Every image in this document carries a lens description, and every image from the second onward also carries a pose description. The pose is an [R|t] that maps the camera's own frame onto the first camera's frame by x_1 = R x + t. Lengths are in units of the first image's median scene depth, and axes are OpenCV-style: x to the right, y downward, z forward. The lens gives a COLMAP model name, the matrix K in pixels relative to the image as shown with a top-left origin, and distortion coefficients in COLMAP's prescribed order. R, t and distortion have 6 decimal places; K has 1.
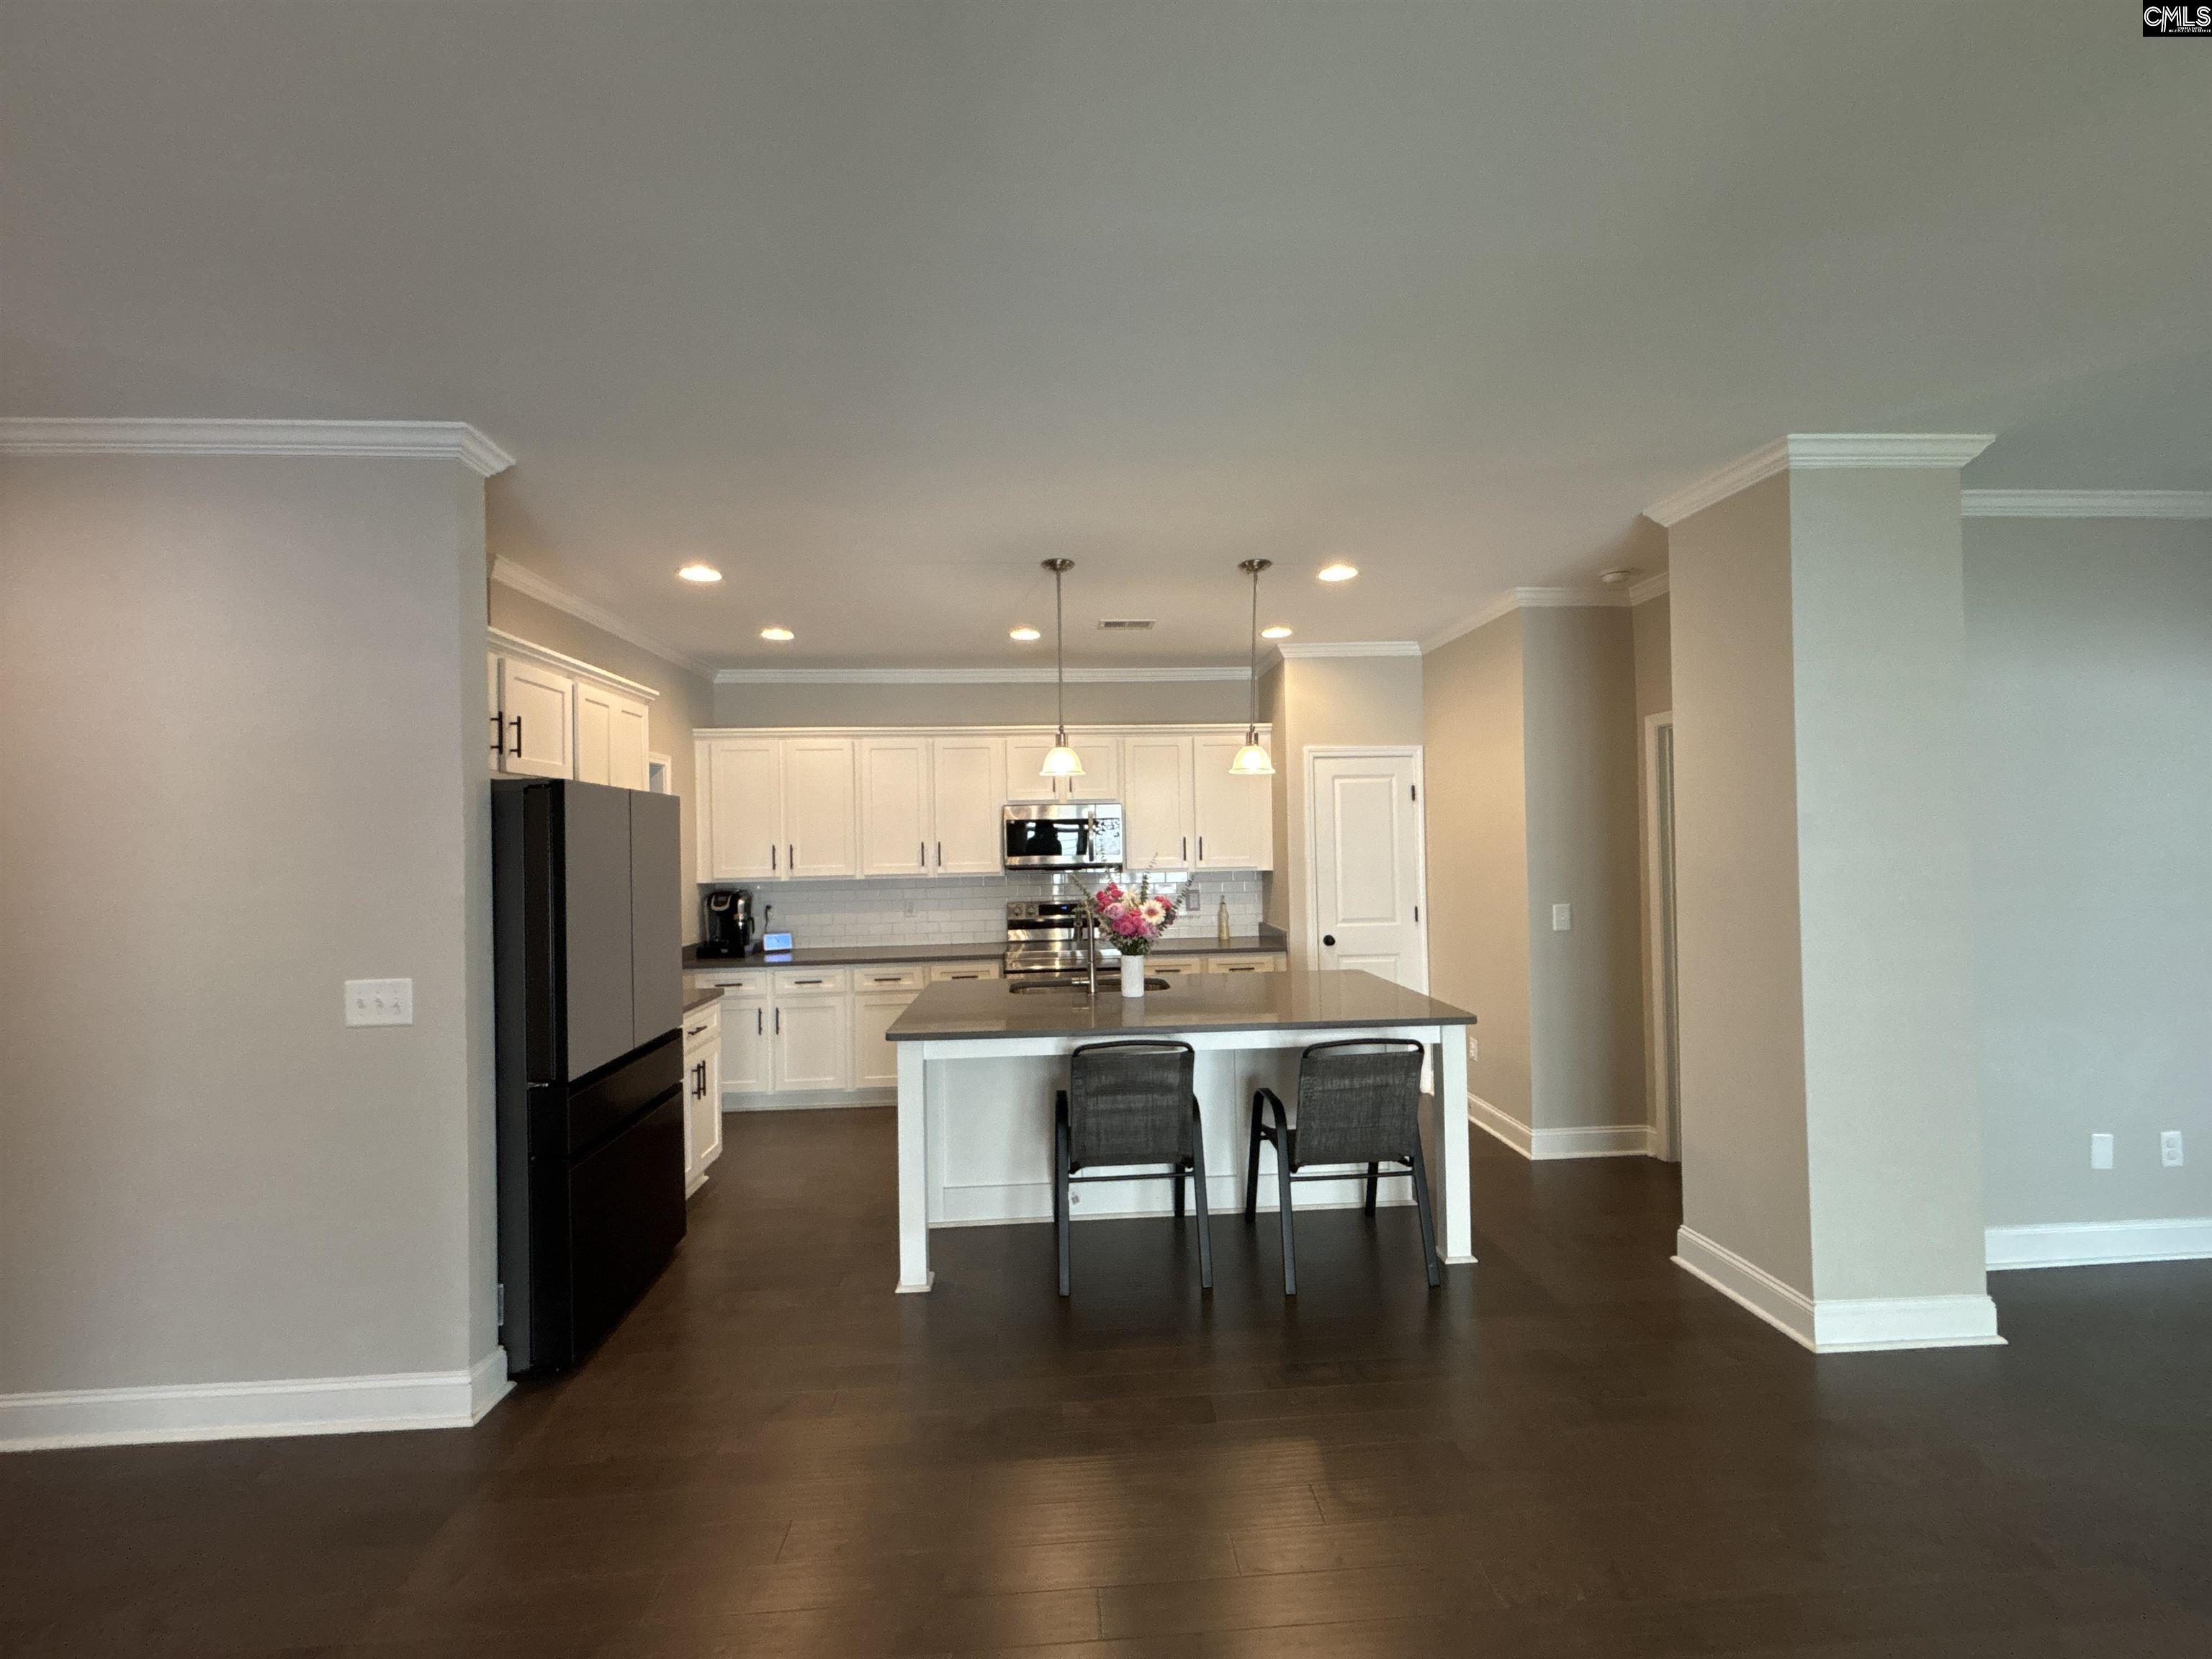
lens RADIAL K [[899.6, 0, 1106.0], [0, 899.6, 829.5], [0, 0, 1]] dist [0.001274, 0.000085]
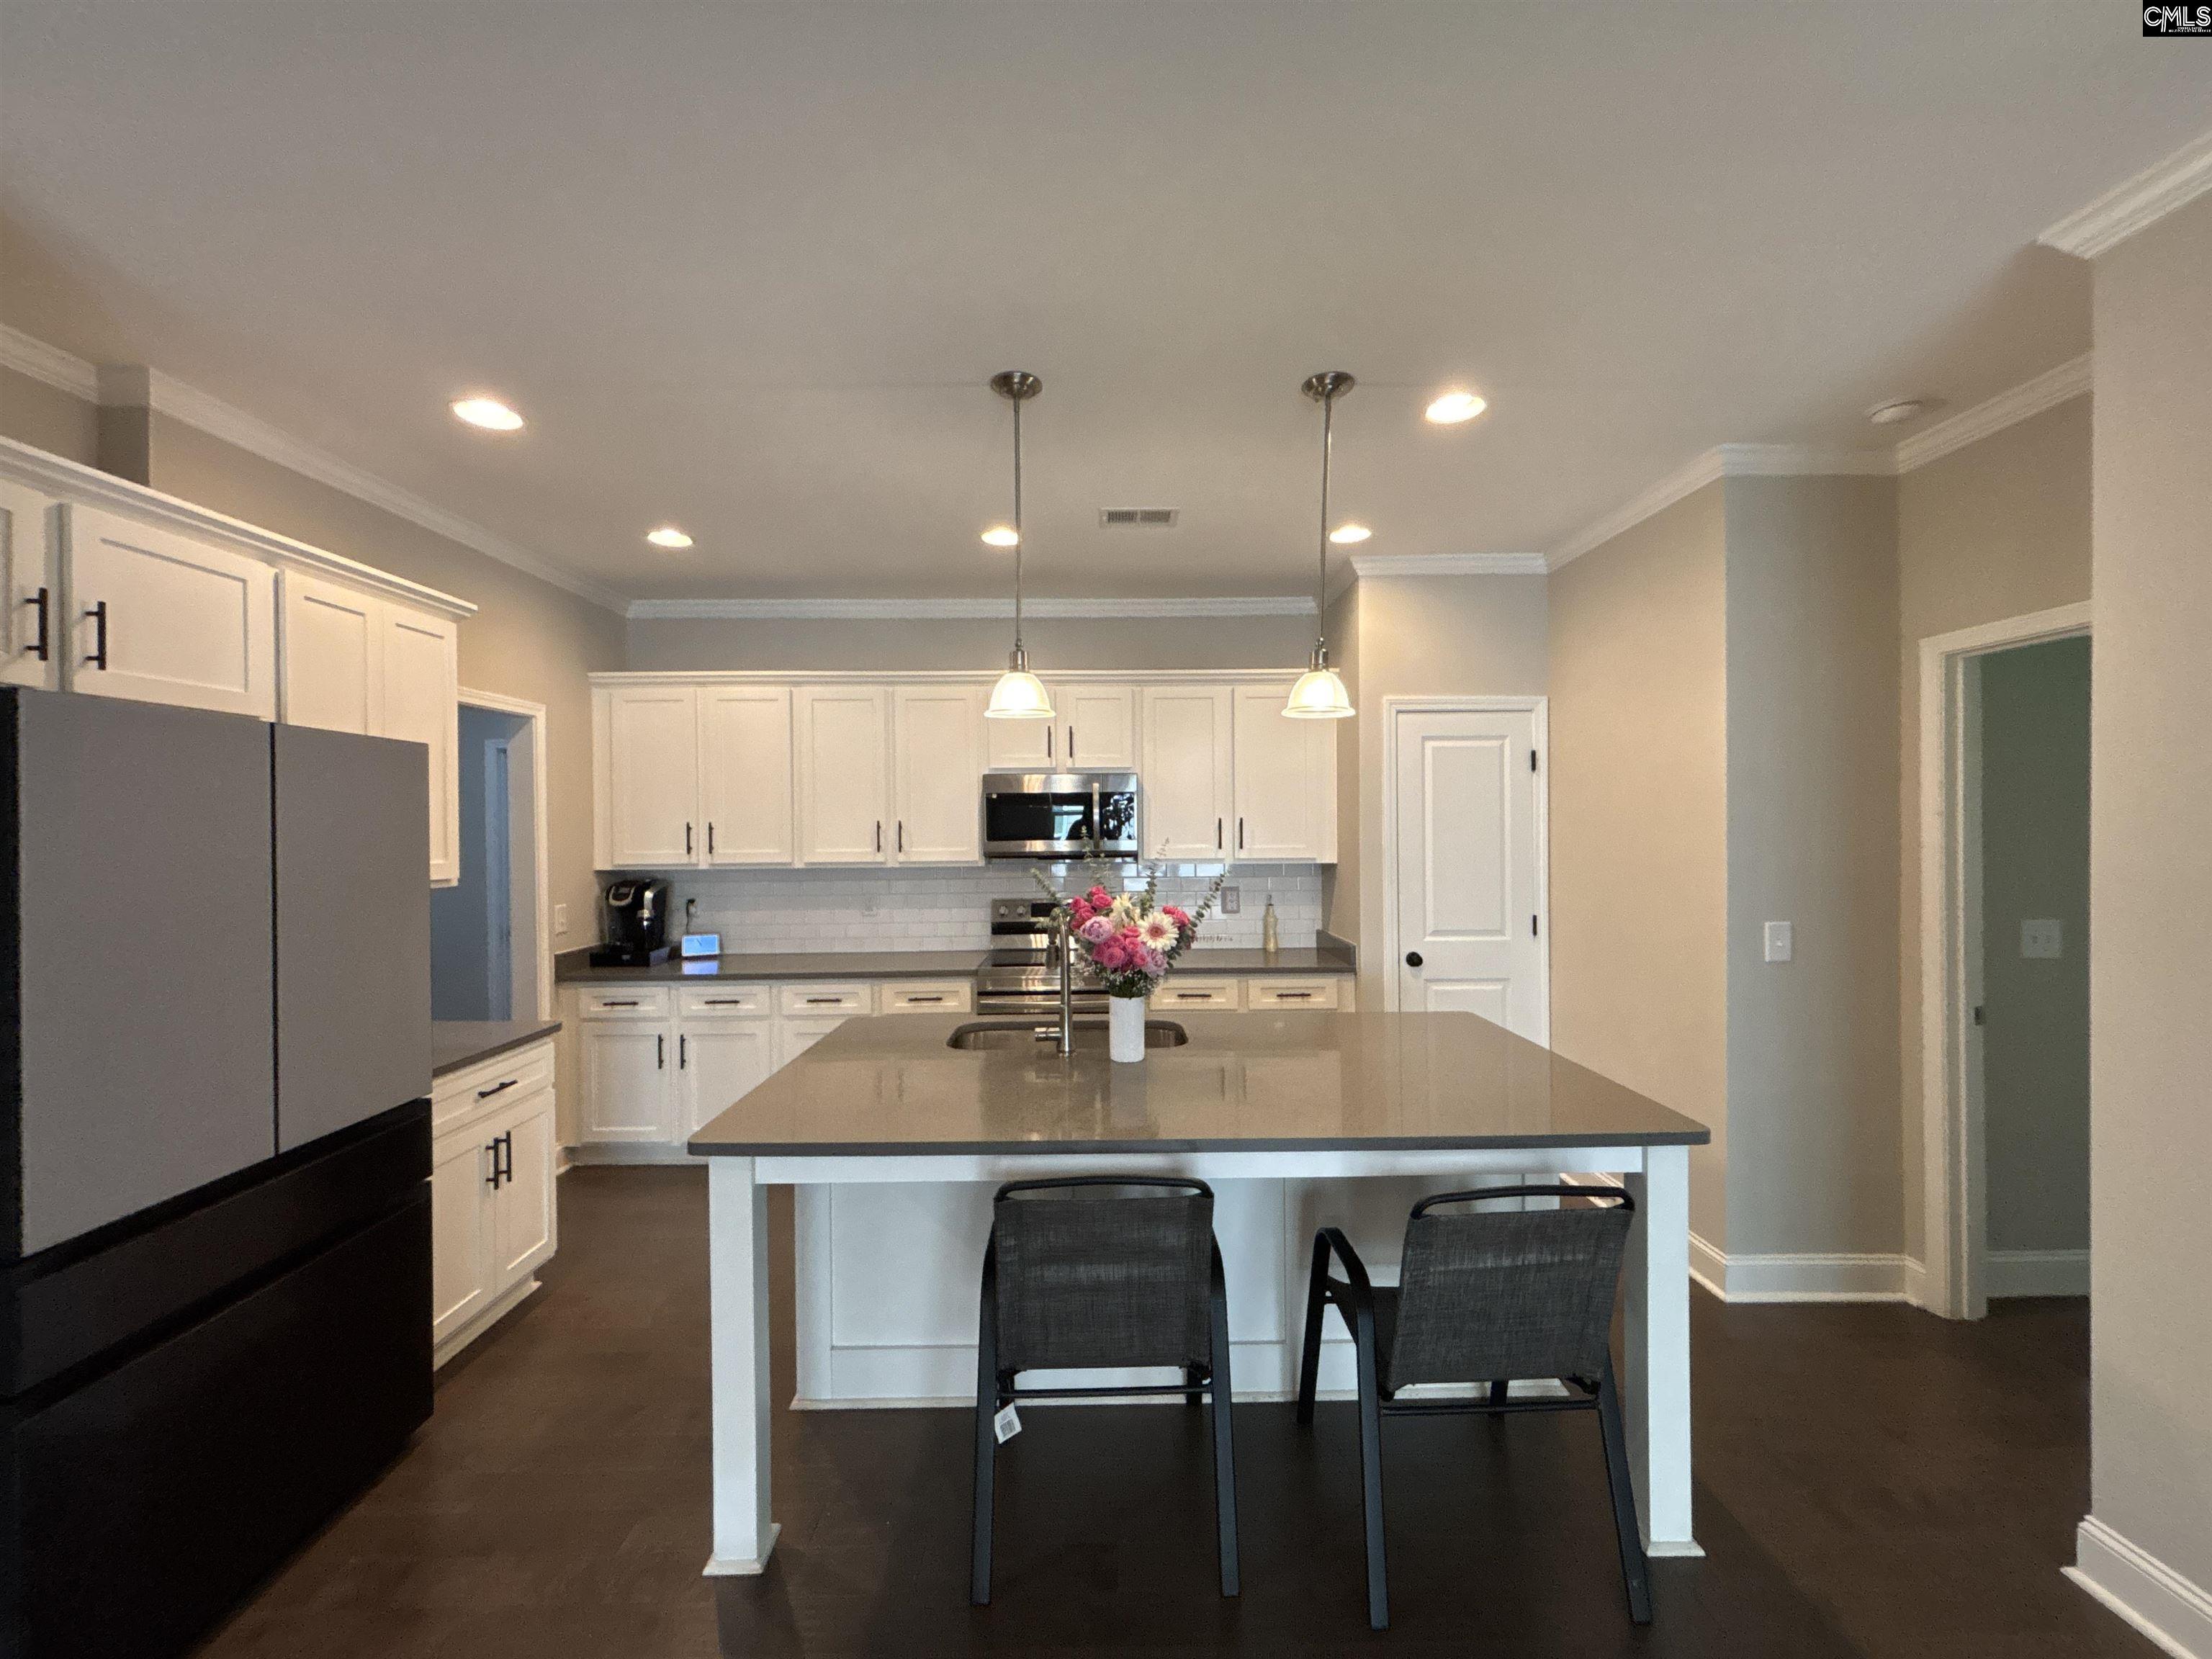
lens RADIAL K [[899.6, 0, 1106.0], [0, 899.6, 829.5], [0, 0, 1]] dist [0.001274, 0.000085]
pose [[0.998531, 0.010968, -0.053070, 0.035196], [-0.010008, 0.999782, 0.018327, 0.005825], [0.053260, -0.017769, 0.998423, 0.262669]]
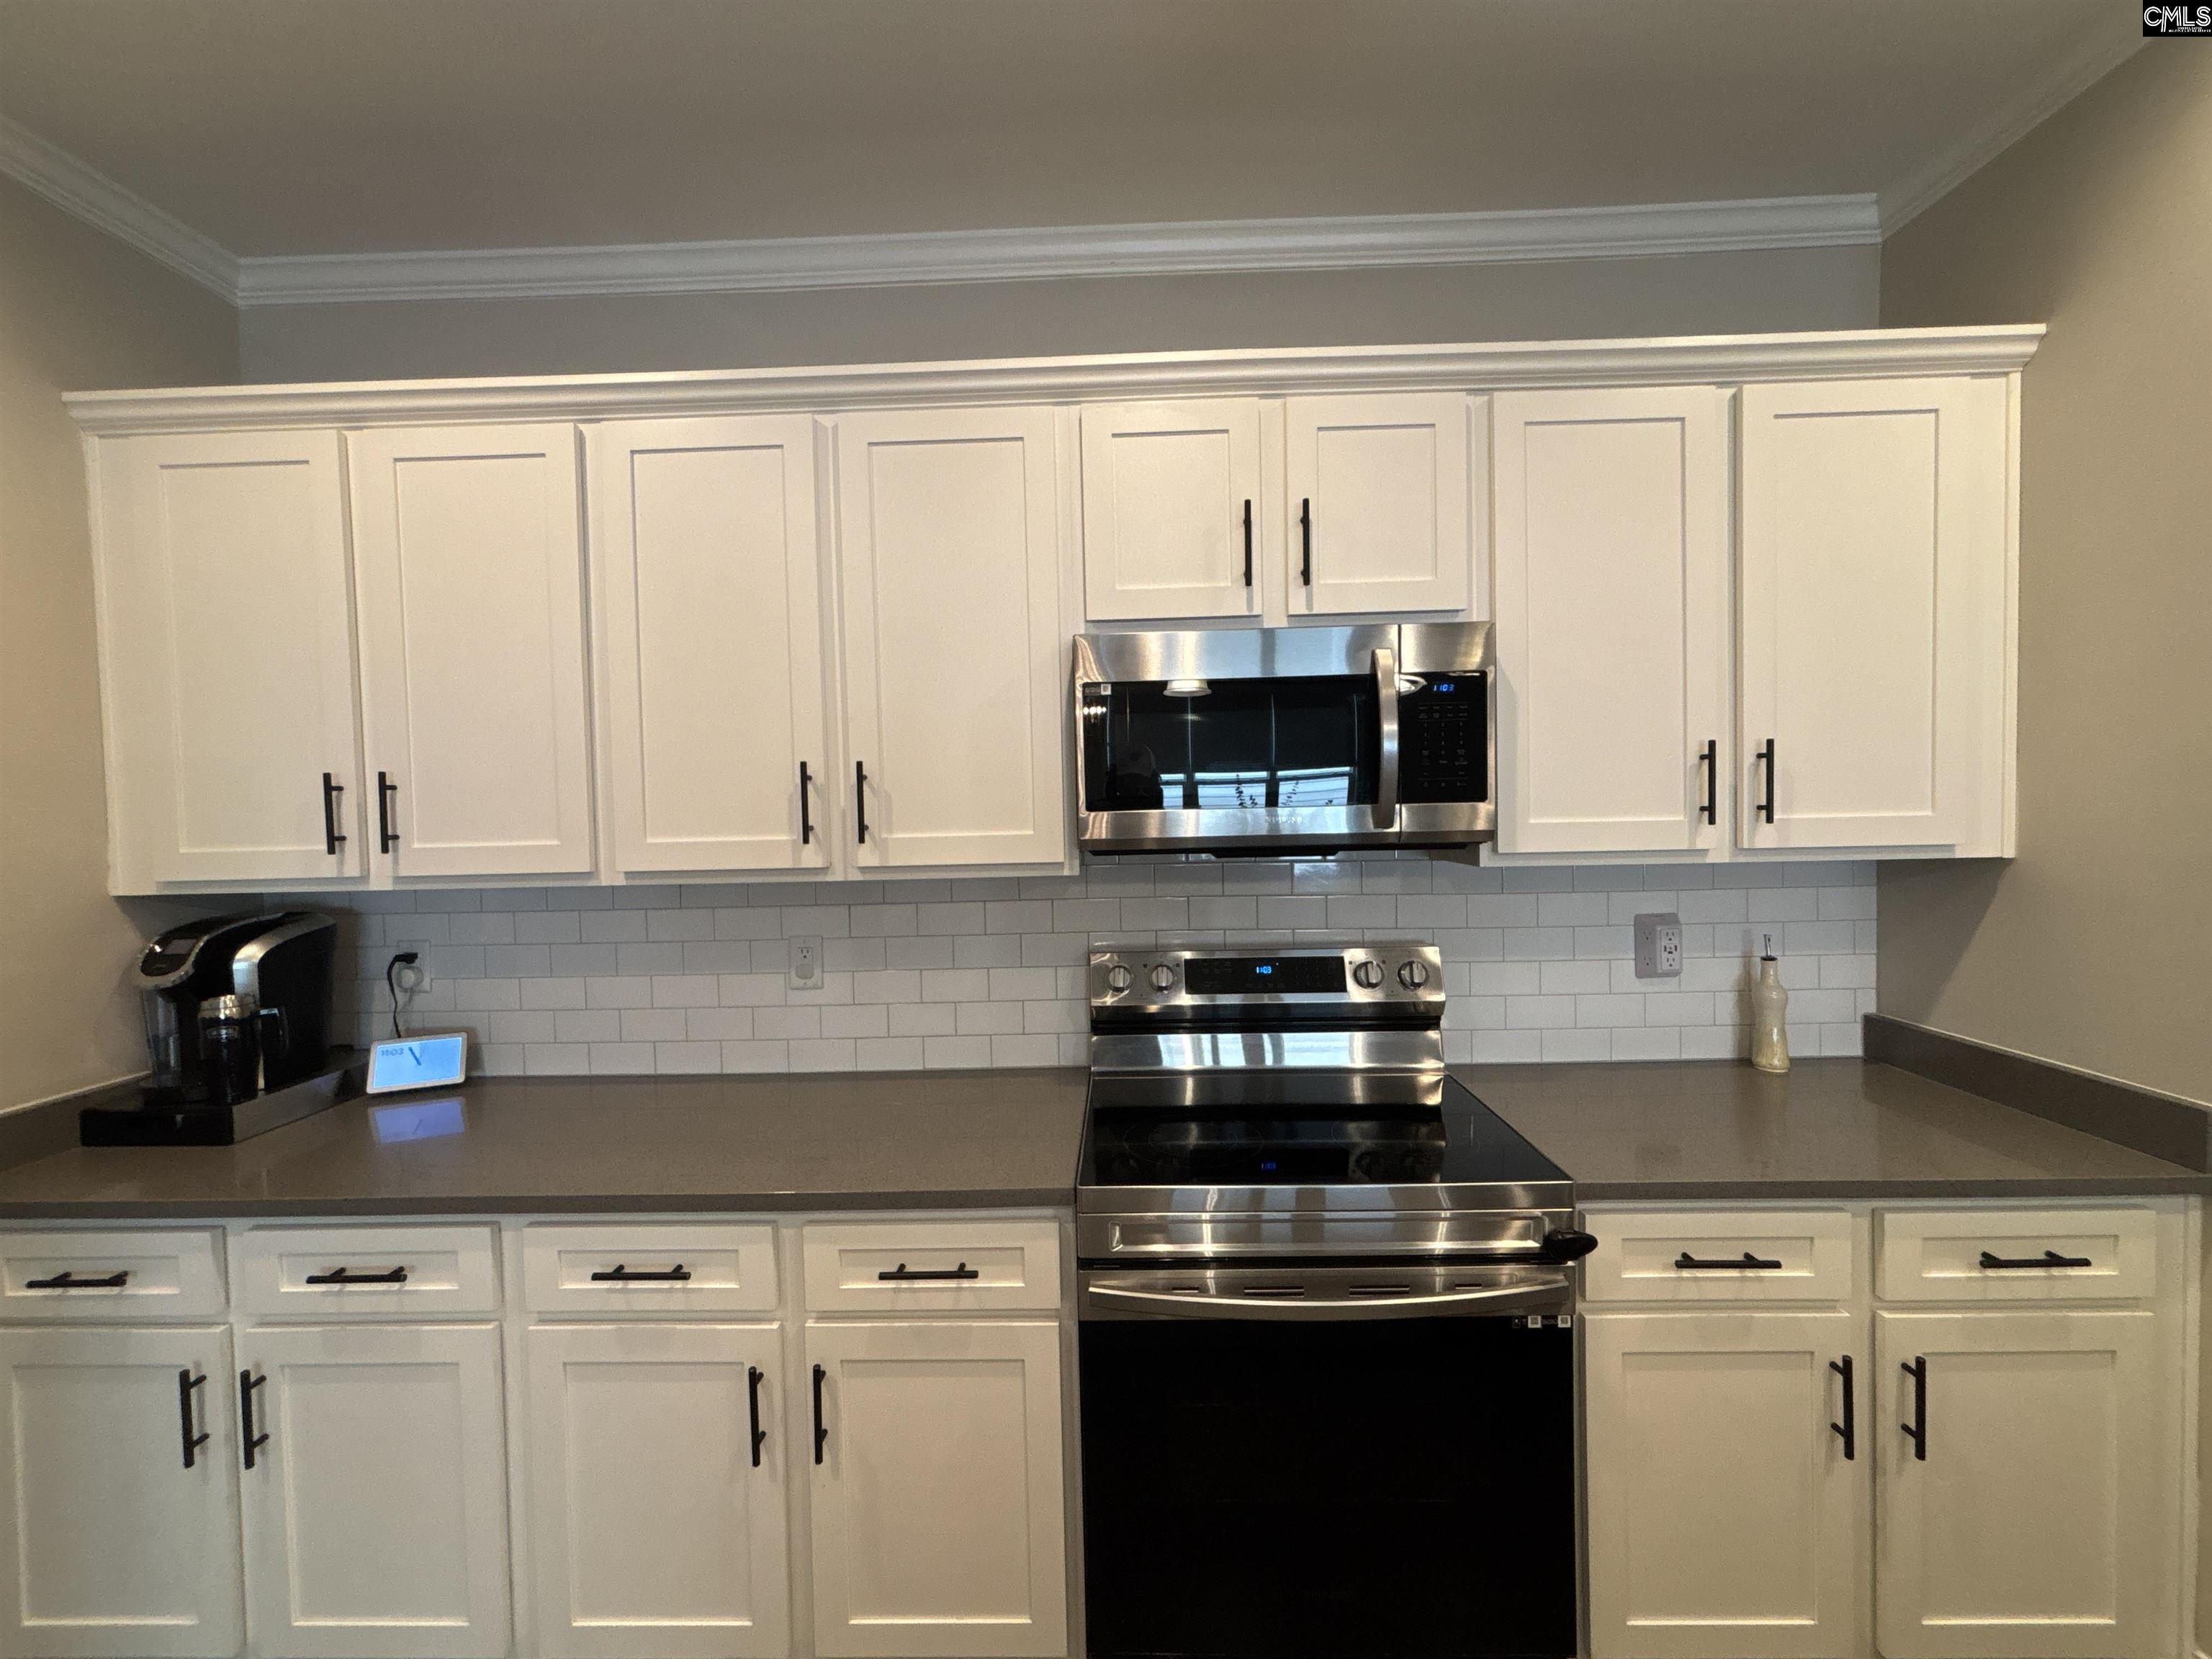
lens RADIAL K [[899.6, 0, 1106.0], [0, 899.6, 829.5], [0, 0, 1]] dist [0.001274, 0.000085]
pose [[0.995909, -0.000507, -0.090358, -0.084555], [0.004537, 0.999004, 0.044398, 0.025850], [0.090245, -0.044626, 0.994919, 0.779377]]
